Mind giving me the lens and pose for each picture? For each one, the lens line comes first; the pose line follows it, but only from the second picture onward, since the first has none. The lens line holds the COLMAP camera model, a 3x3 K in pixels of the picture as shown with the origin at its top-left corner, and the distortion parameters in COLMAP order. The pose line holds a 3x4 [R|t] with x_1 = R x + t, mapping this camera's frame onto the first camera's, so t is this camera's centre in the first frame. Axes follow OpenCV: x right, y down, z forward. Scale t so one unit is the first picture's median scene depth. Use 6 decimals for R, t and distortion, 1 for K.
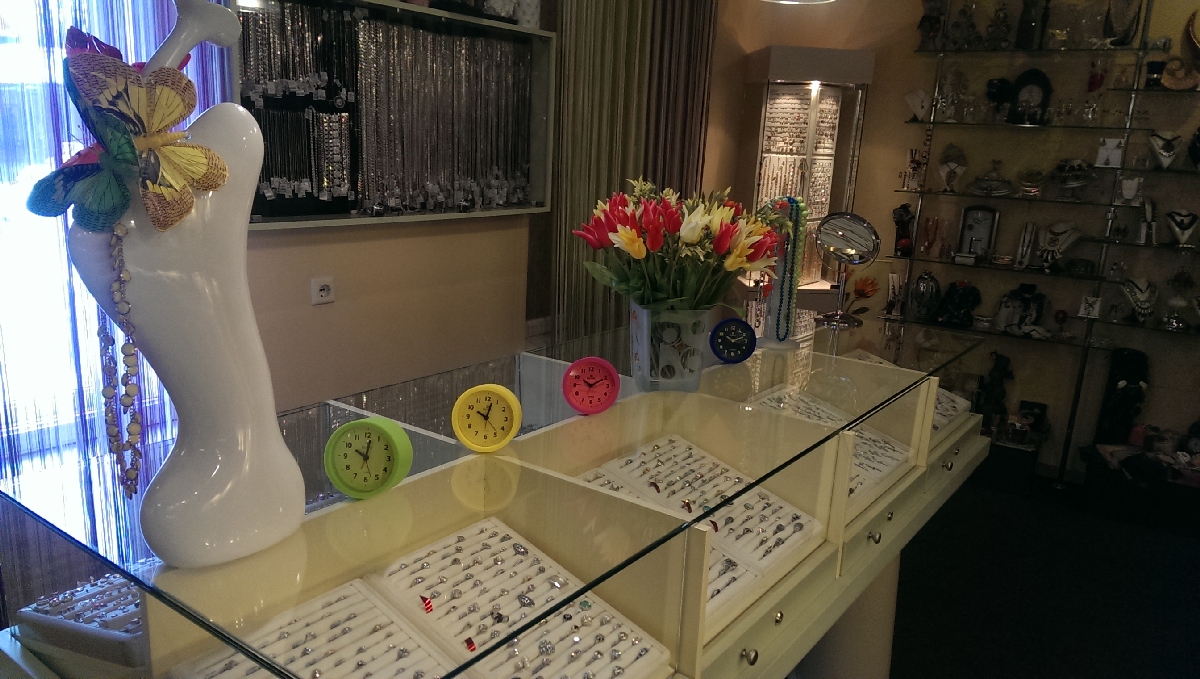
lens RADIAL K [[865.6, 0, 599.2], [0, 865.6, 347.1], [0, 0, 1]] dist [0.080472, -0.104596]
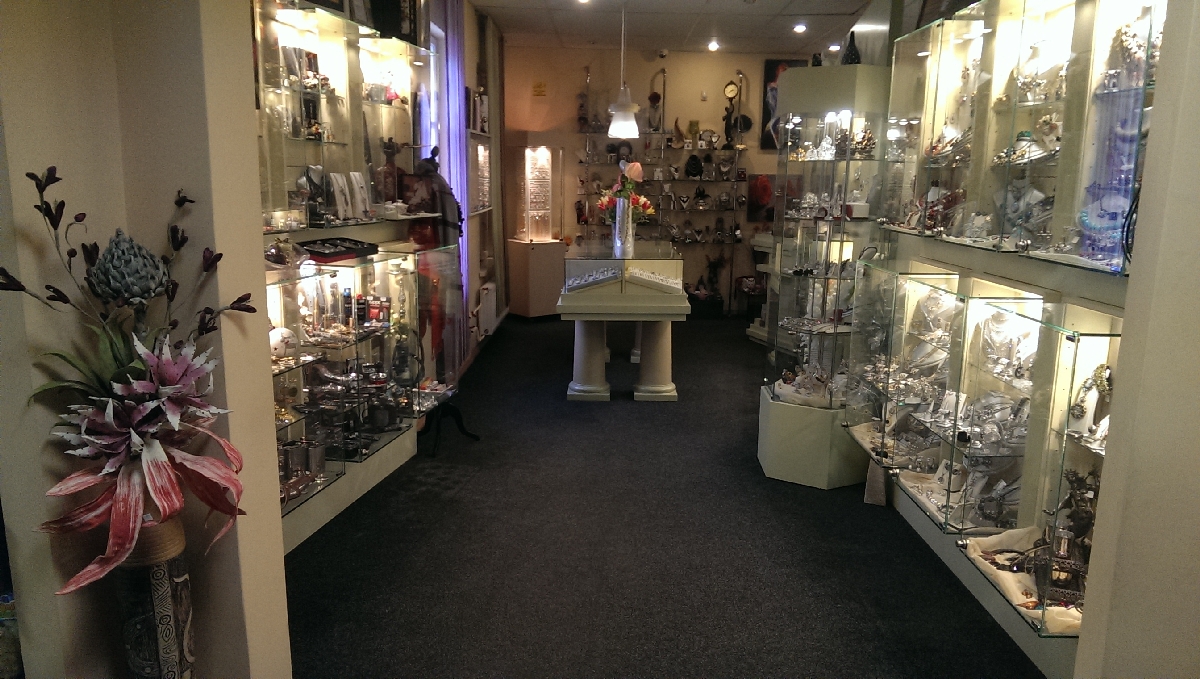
lens RADIAL K [[865.6, 0, 599.2], [0, 865.6, 347.1], [0, 0, 1]] dist [0.080472, -0.104596]
pose [[0.813618, -0.152792, 0.560964, -0.984848], [0.163302, 0.986066, 0.031728, 0.152752], [-0.557995, 0.065792, 0.827232, -0.886065]]
